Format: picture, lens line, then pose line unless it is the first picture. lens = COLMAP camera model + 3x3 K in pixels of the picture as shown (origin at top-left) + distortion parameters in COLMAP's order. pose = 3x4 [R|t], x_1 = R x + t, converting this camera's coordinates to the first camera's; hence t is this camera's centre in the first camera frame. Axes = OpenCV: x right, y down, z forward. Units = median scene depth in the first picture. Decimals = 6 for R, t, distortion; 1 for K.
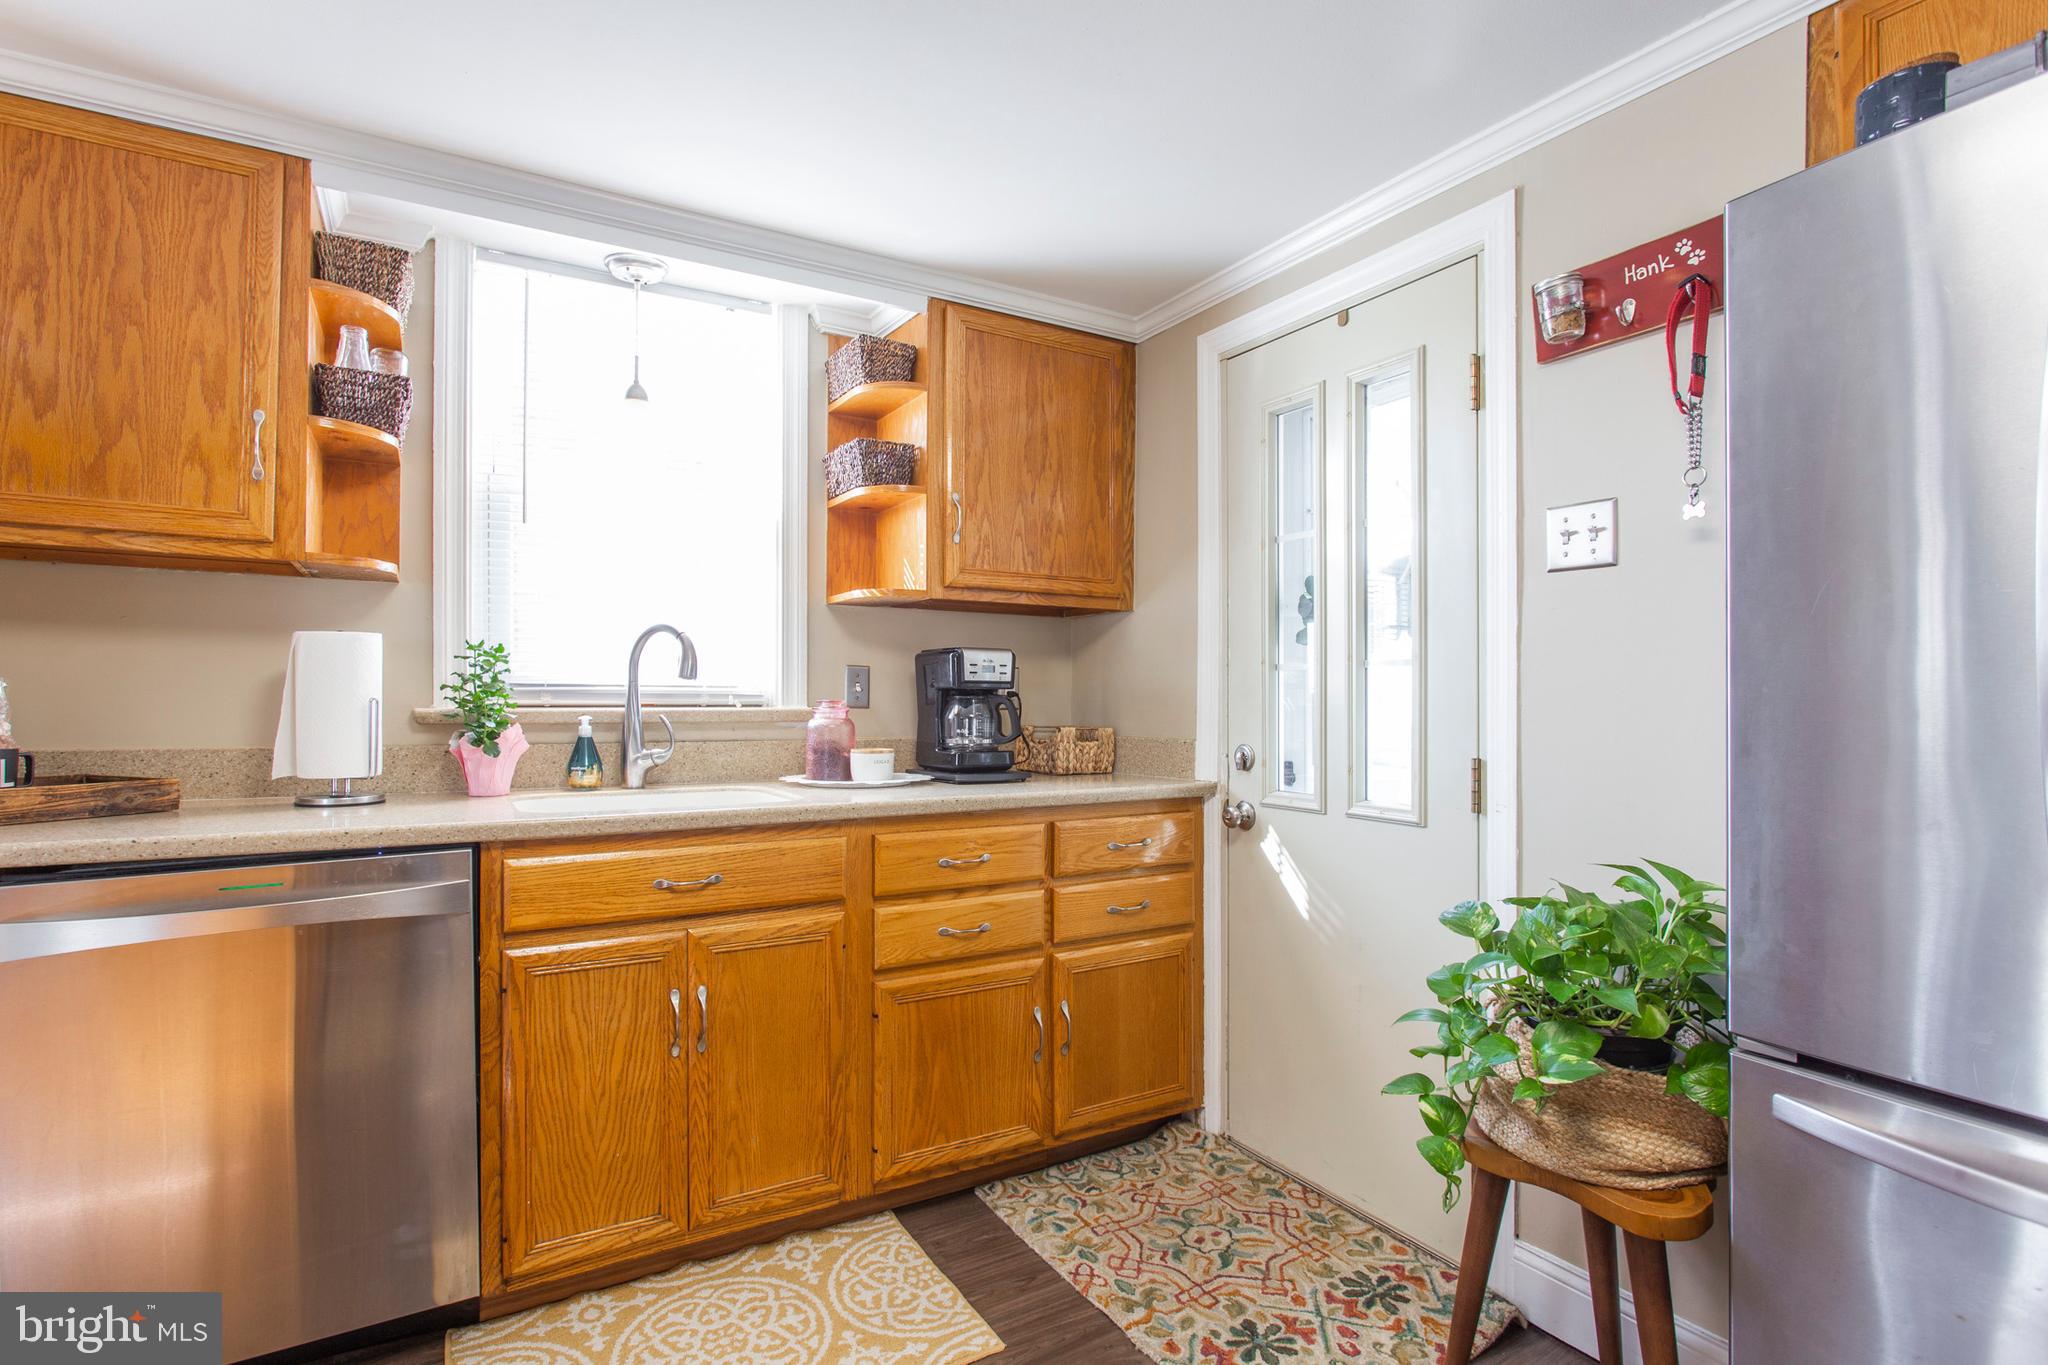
lens RADIAL K [[993.1, 0, 1019.2], [0, 993.1, 700.8], [0, 0, 1]] dist [-0.019694, 0.004901]
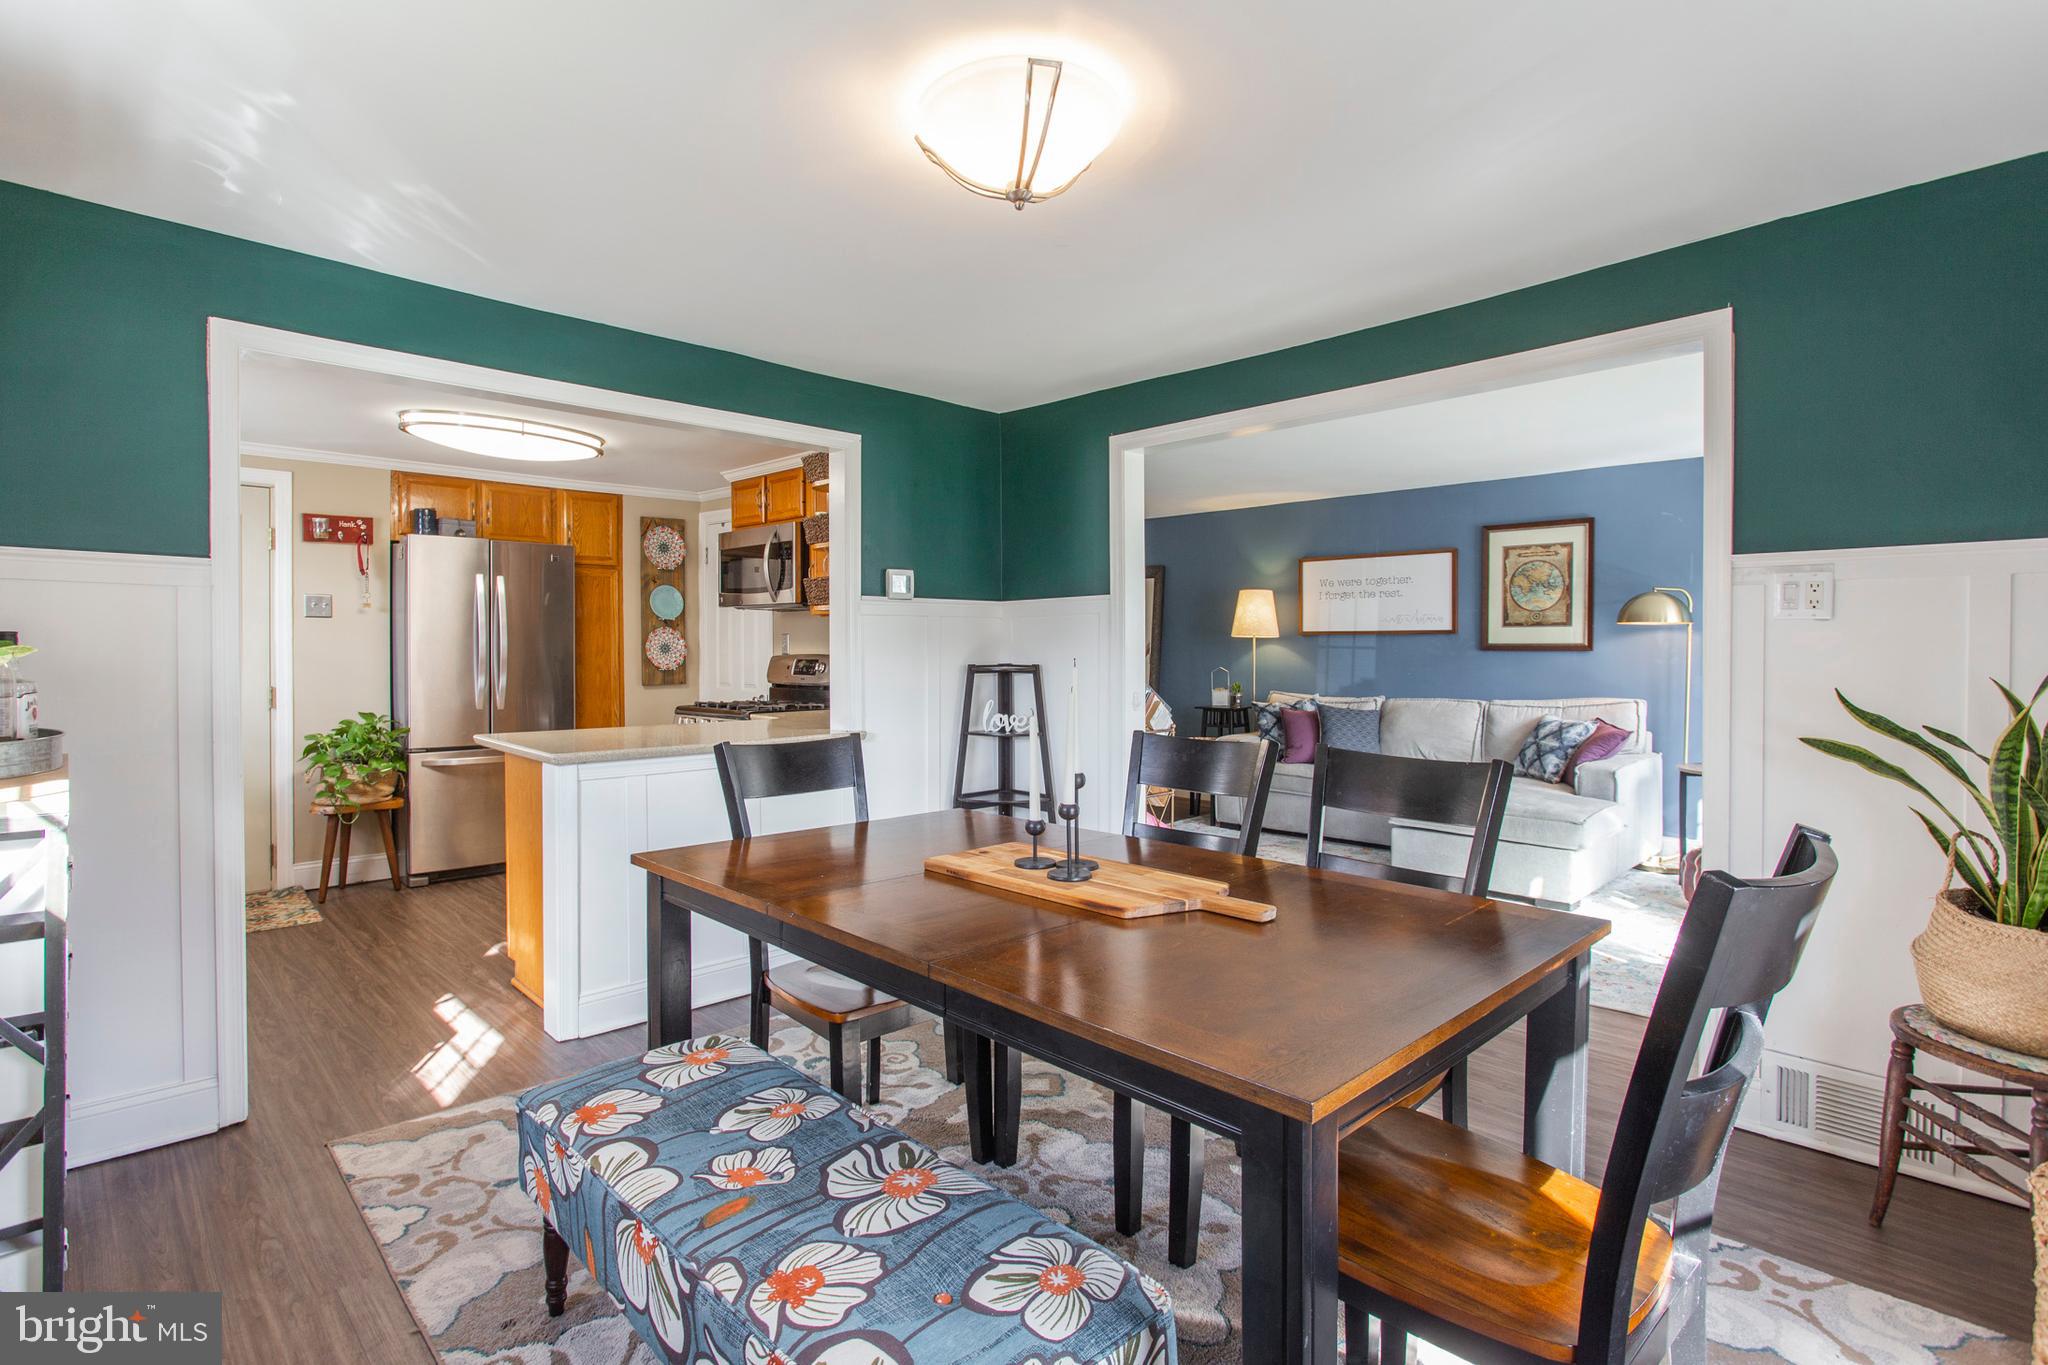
lens RADIAL K [[993.1, 0, 996.1], [0, 993.1, 647.6], [0, 0, 1]] dist [-0.019694, 0.004901]
pose [[-0.219689, 0.002548, 0.975567, -2.171841], [0.006920, 0.999976, -0.001053, -0.022864], [-0.975546, 0.006520, -0.219701, -0.241250]]
